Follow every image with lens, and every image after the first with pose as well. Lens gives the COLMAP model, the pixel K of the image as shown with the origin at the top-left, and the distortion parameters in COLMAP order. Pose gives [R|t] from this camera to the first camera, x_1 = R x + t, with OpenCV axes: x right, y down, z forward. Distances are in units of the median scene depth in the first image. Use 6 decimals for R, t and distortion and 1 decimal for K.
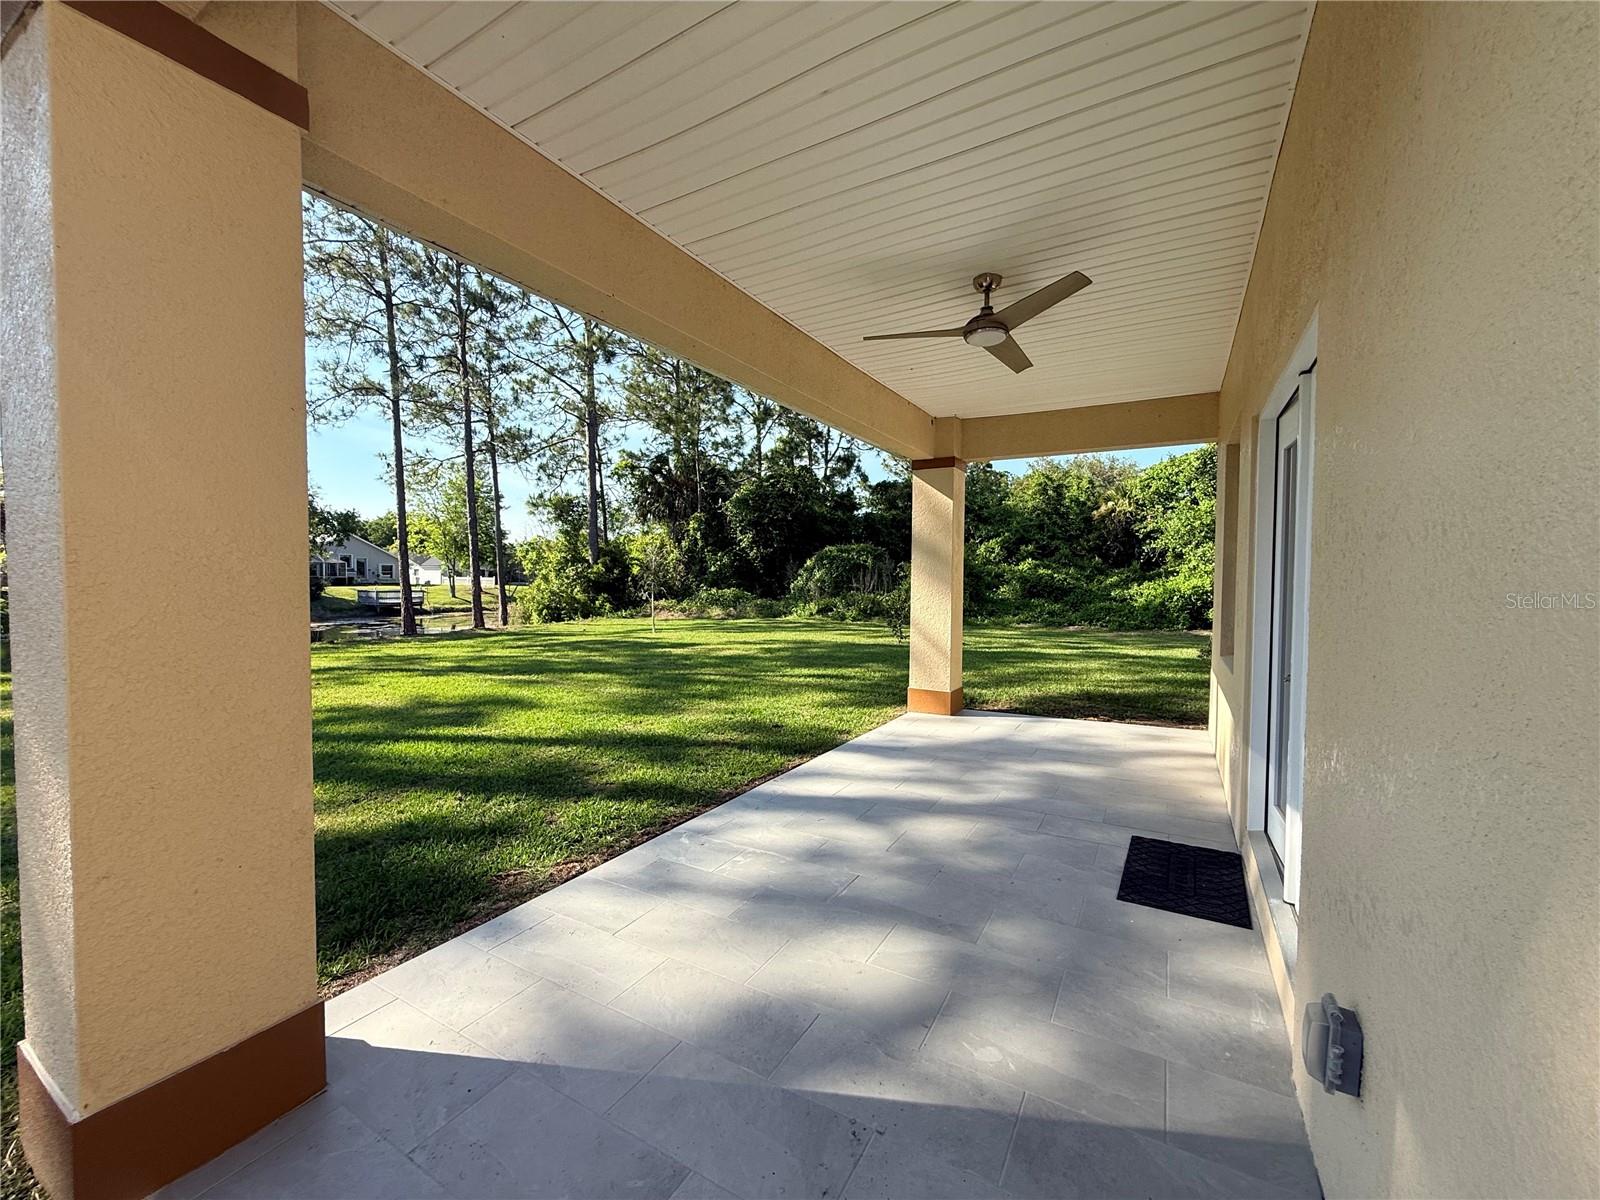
lens RADIAL K [[637.3, 0, 790.7], [0, 637.3, 573.3], [0, 0, 1]] dist [-0.039515, -0.000009]
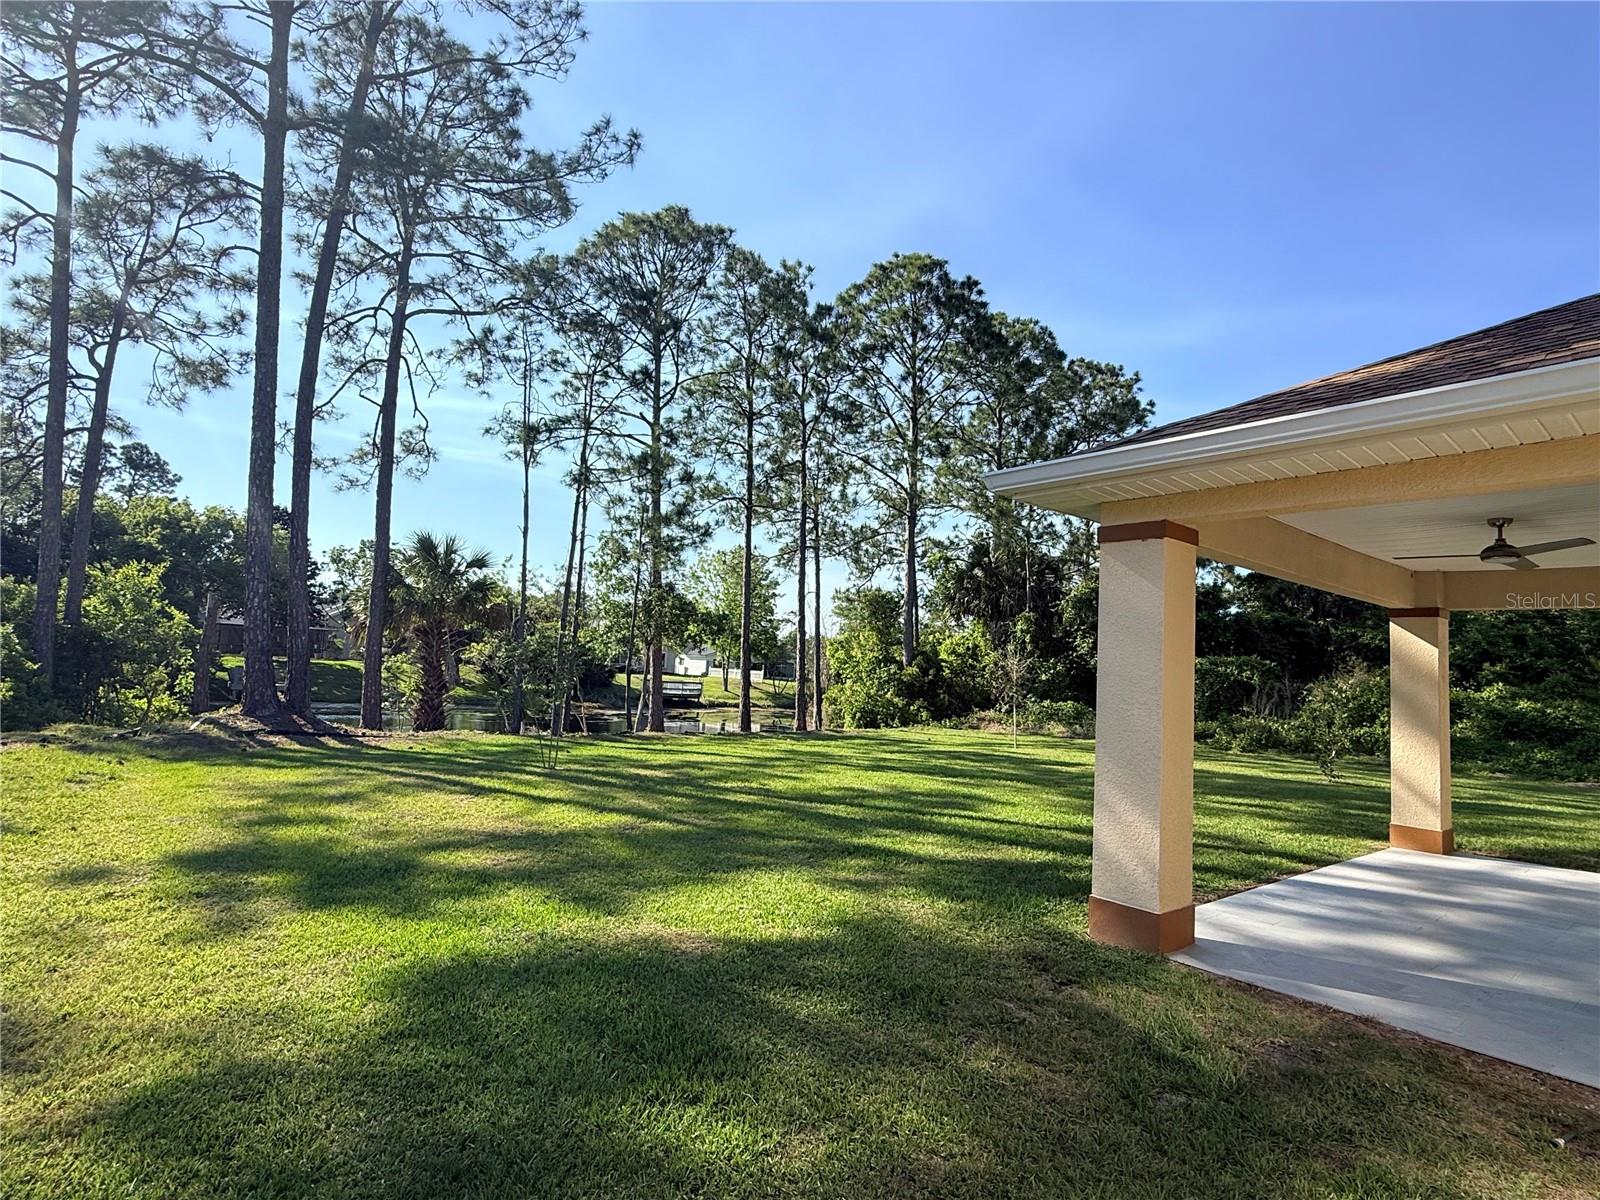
lens RADIAL K [[788.8, 0, 800.0], [0, 788.8, 600.0], [0, 0, 1]] dist [-0.000010, 0.000060]
pose [[0.937246, 0.010534, -0.348511, -0.062692], [-0.041630, 0.995774, -0.081856, -0.010489], [0.346176, 0.091228, 0.933724, -0.135553]]
